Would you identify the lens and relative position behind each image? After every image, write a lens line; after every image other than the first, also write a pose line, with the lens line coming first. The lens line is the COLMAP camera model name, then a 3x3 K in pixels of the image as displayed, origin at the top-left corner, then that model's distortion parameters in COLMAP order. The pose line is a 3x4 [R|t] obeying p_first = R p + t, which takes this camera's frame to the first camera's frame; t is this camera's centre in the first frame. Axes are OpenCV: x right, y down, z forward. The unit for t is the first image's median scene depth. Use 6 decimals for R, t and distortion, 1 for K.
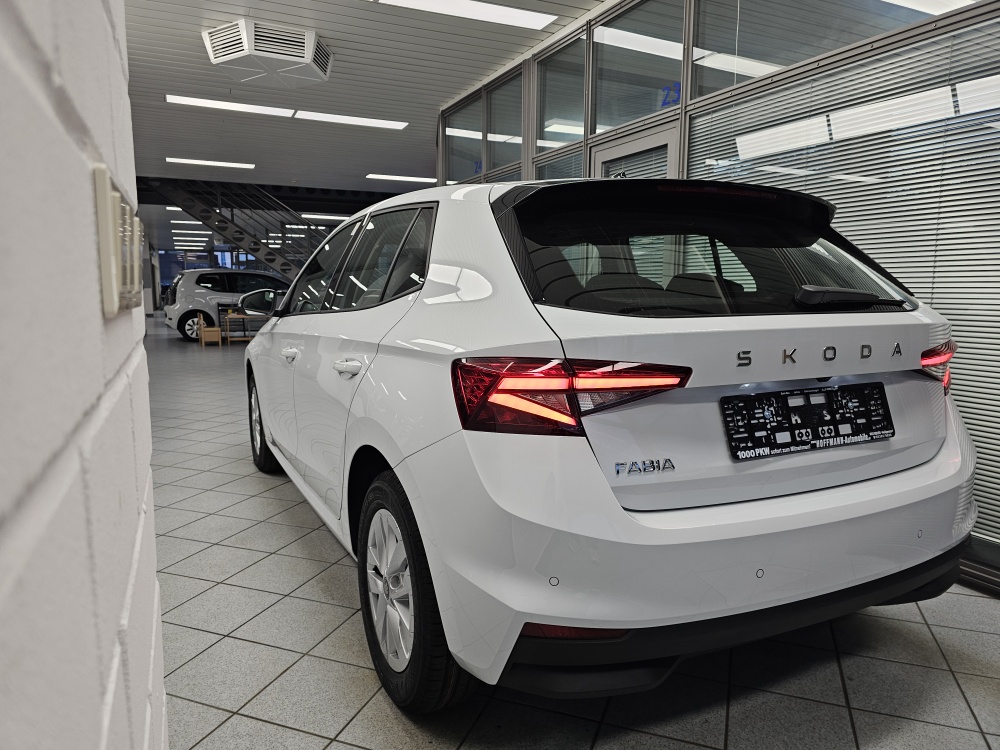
lens RADIAL K [[673.6, 0, 496.0], [0, 673.6, 380.2], [0, 0, 1]] dist [0.064608, -0.057580]
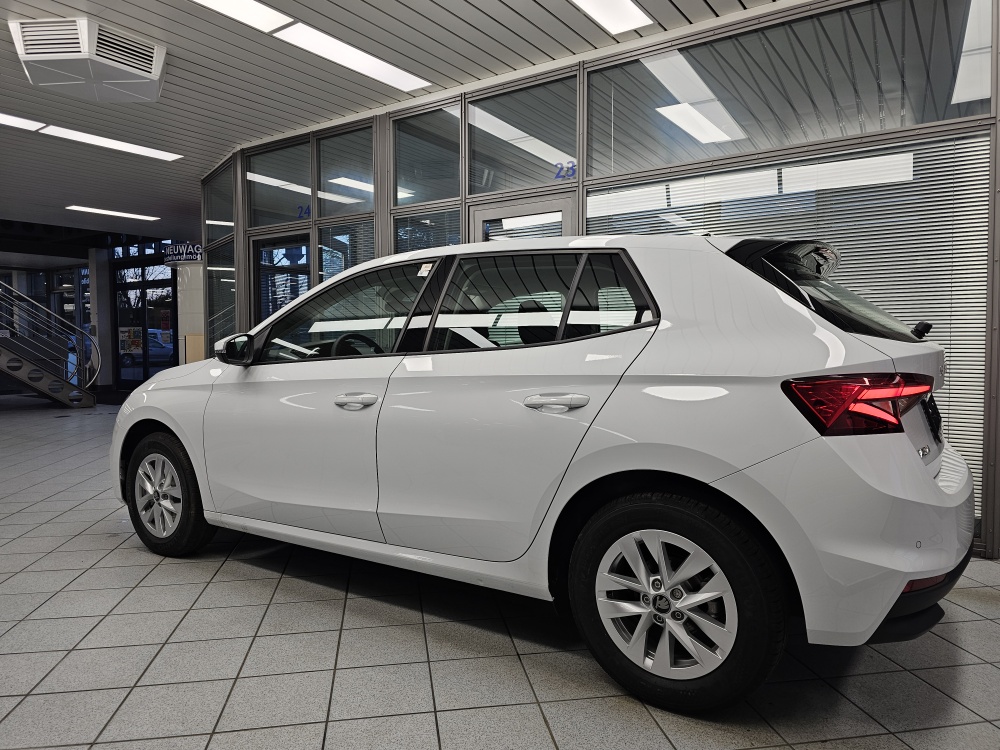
lens RADIAL K [[673.6, 0, 496.0], [0, 673.6, 380.2], [0, 0, 1]] dist [0.064608, -0.057580]
pose [[0.868013, -0.035122, 0.495297, -0.358864], [0.075161, 0.995295, -0.061144, 0.001756], [-0.490819, 0.090301, 0.866569, 0.069406]]
